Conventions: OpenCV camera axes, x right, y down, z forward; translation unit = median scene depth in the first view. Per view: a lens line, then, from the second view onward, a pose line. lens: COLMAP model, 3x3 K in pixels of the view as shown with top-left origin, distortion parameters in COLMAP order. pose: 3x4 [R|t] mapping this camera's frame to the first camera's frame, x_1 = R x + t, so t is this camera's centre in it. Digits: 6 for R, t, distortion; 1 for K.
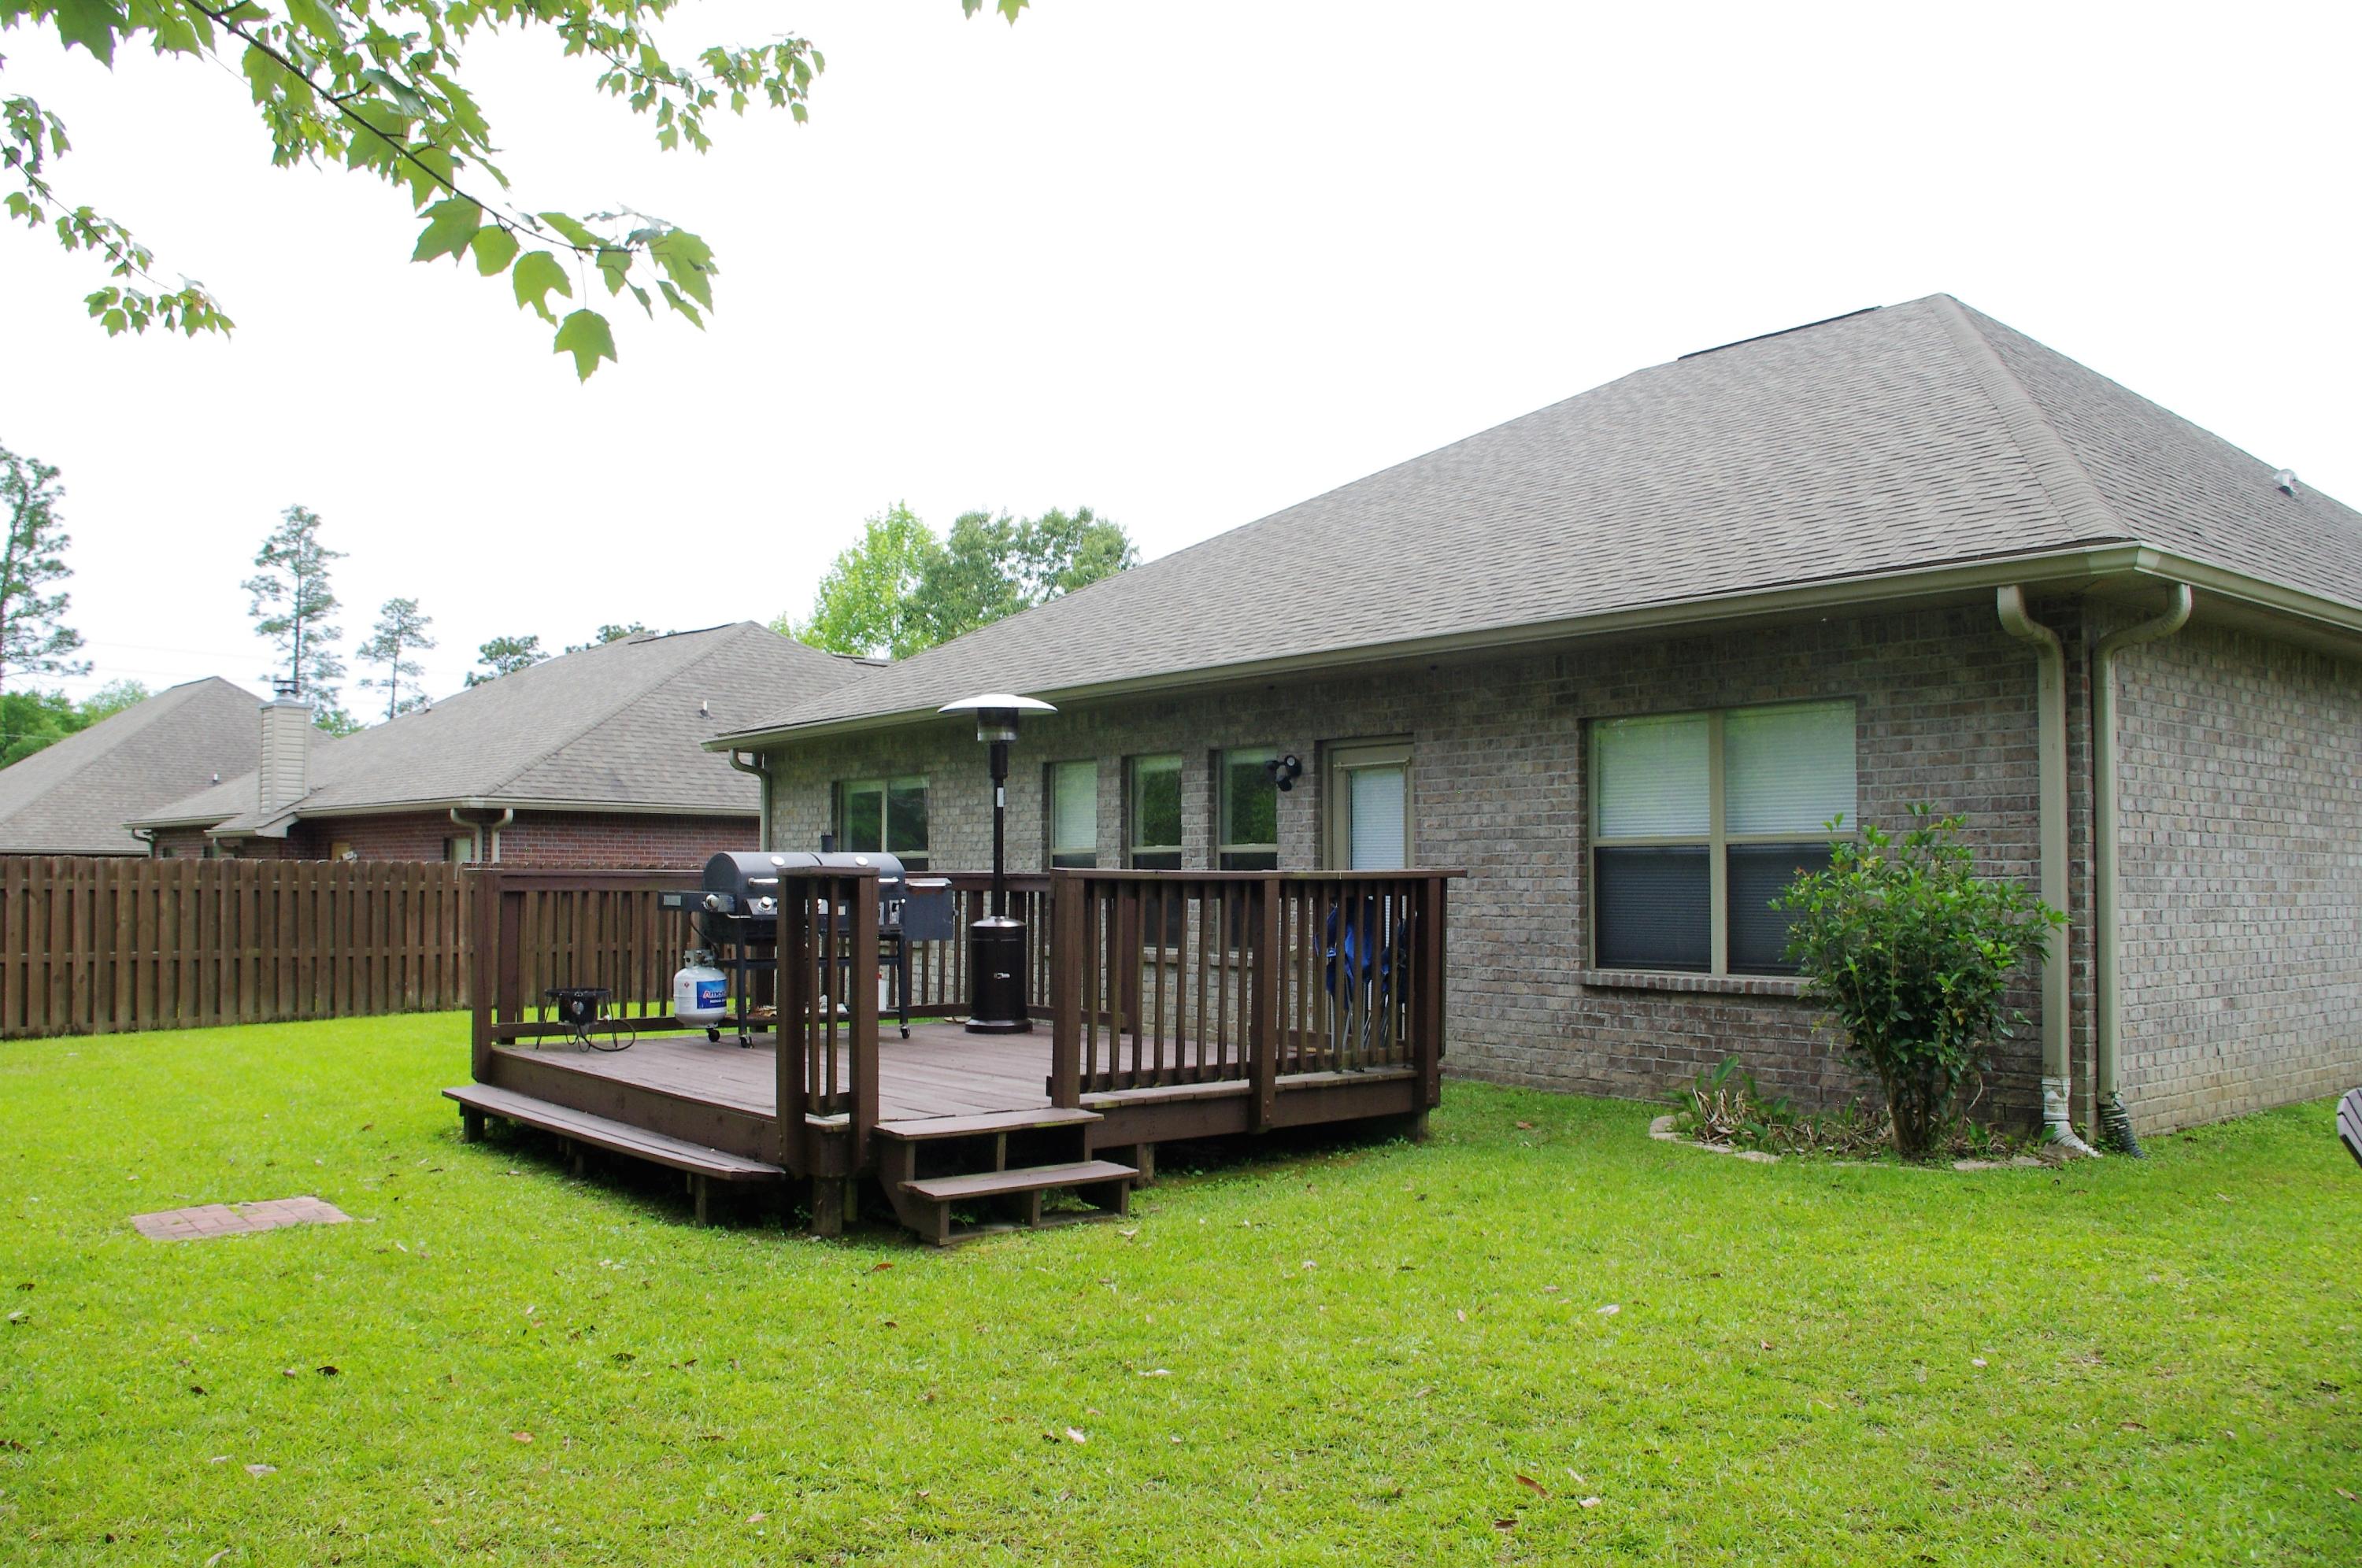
lens RADIAL K [[1820.5, 0, 1181.0], [0, 1820.5, 784.0], [0, 0, 1]] dist [-0.099426, 0.045688]
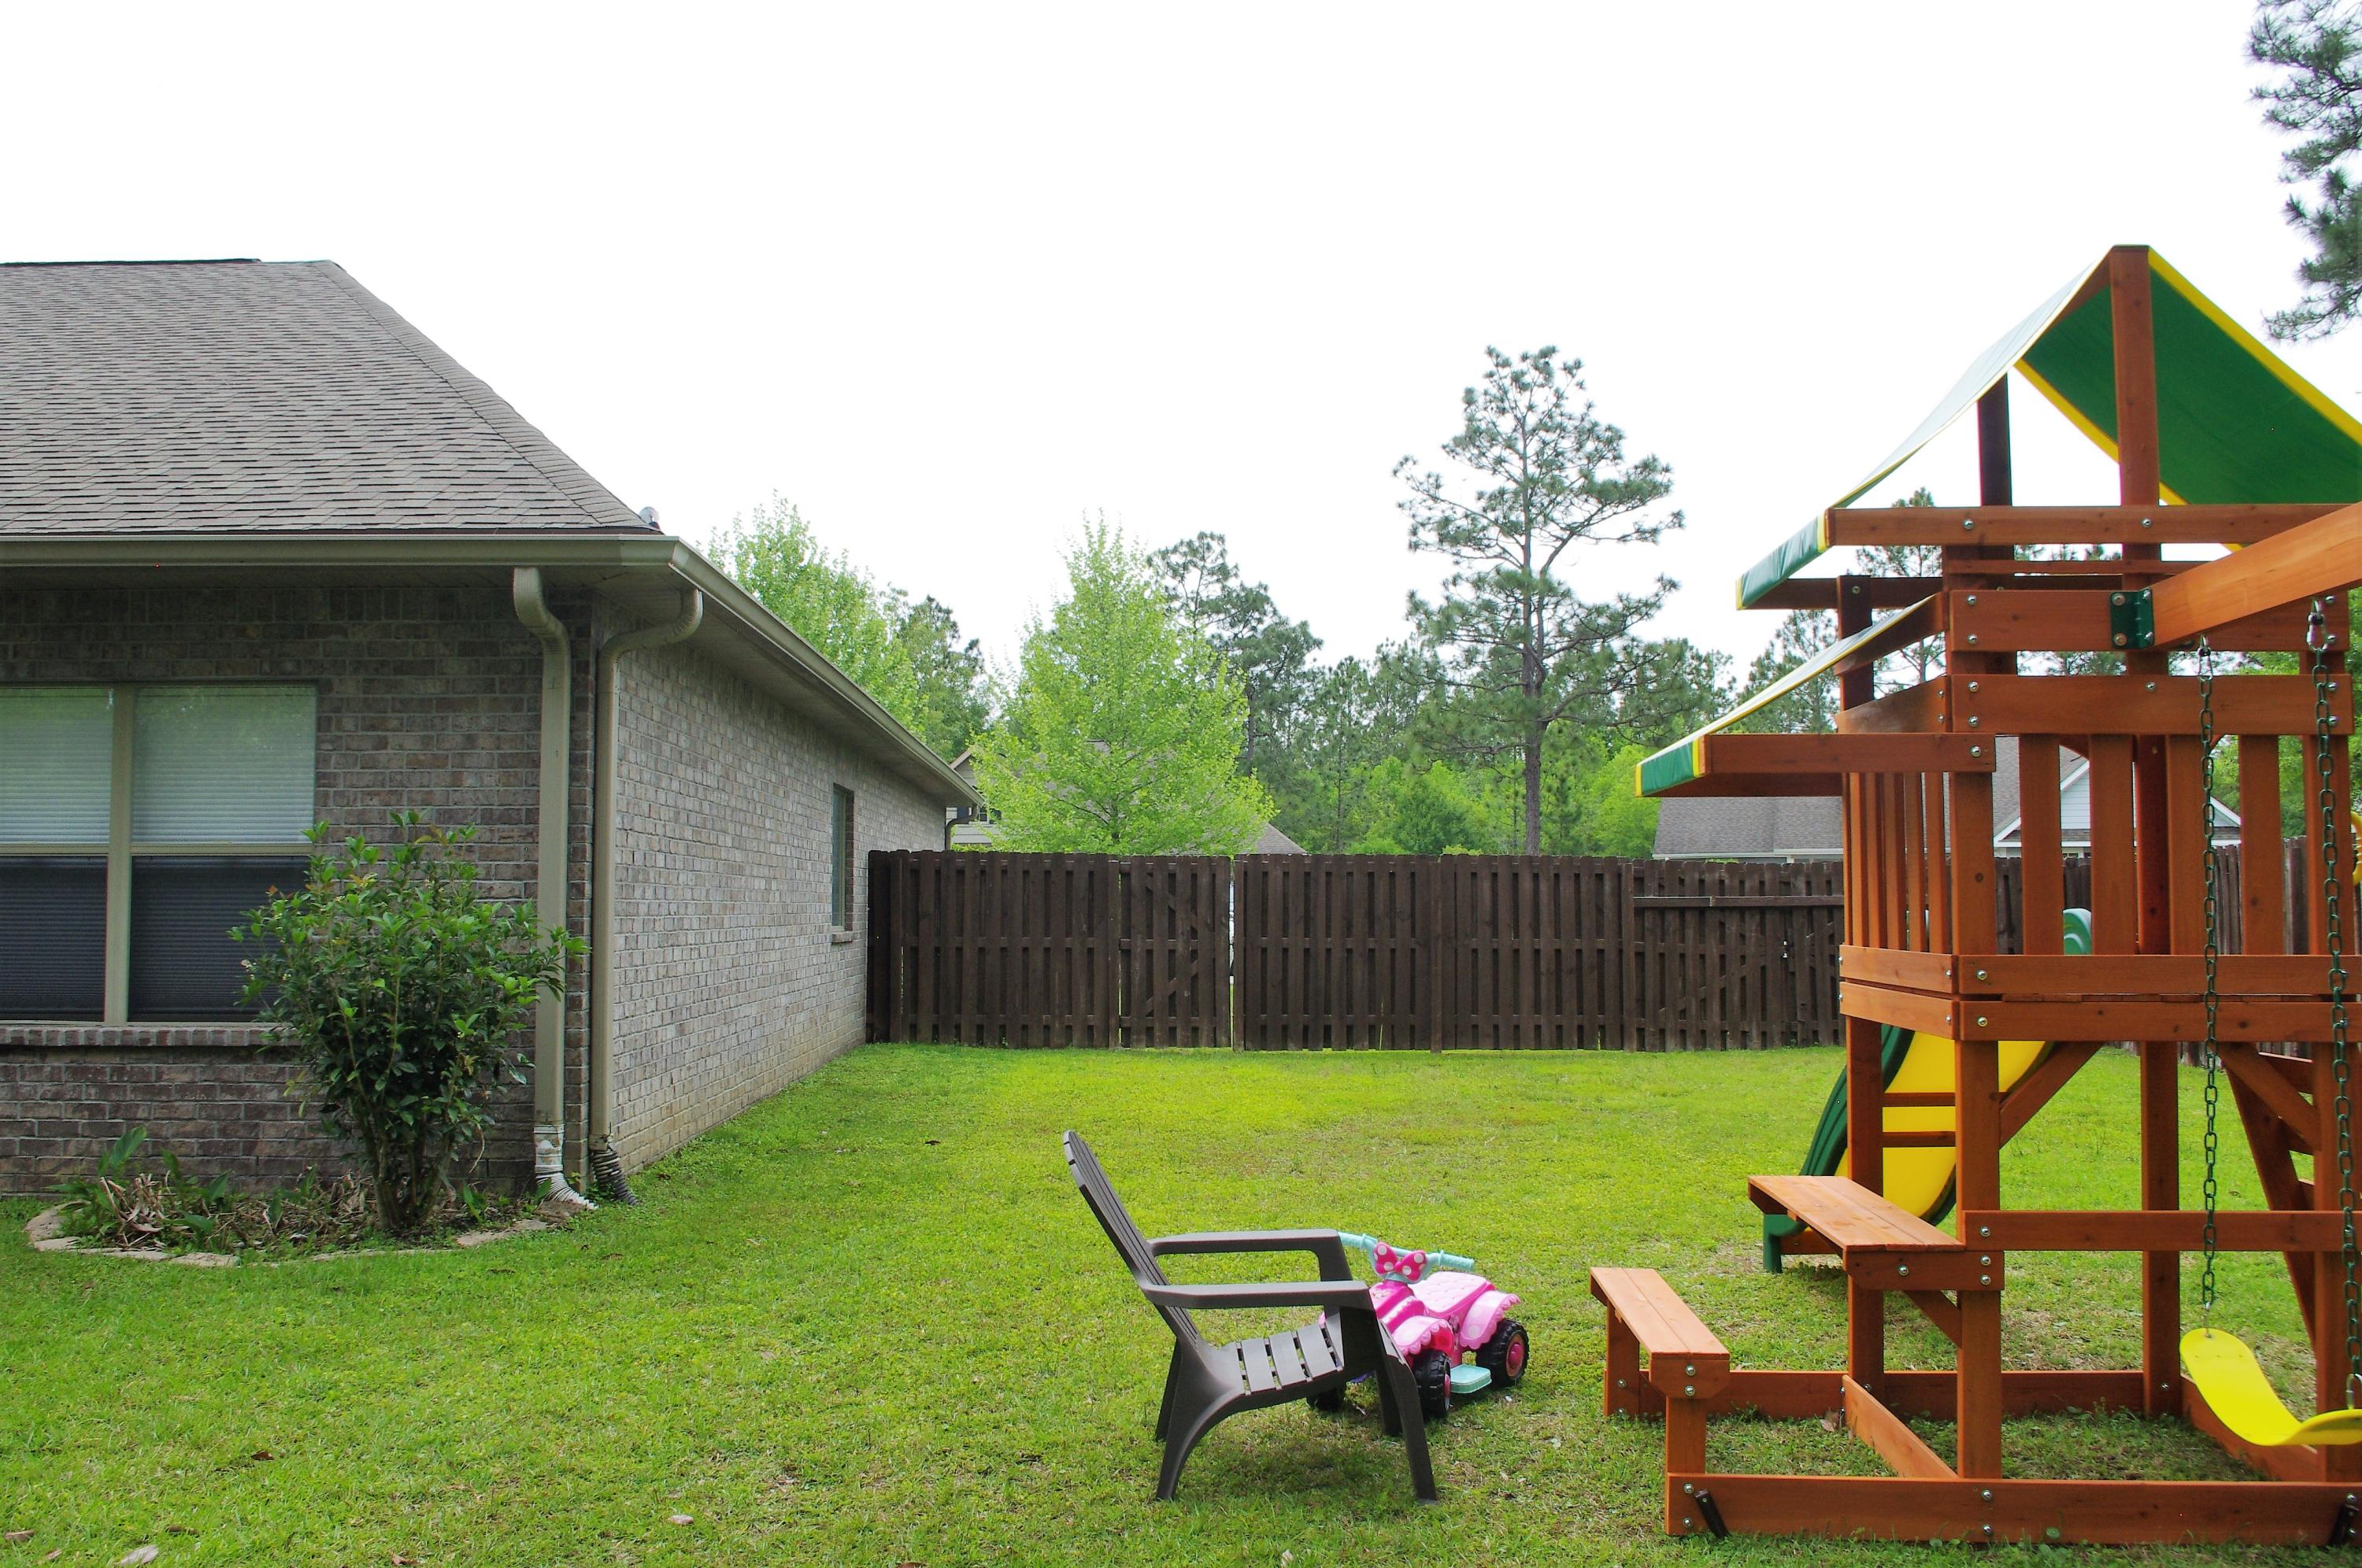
lens RADIAL K [[1820.5, 0, 1181.0], [0, 1820.5, 784.0], [0, 0, 1]] dist [-0.099426, 0.045688]
pose [[0.611714, 0.045723, 0.789757, -0.030428], [-0.037404, 0.998883, -0.028858, 0.008213], [-0.790195, -0.011887, 0.612741, 0.191627]]
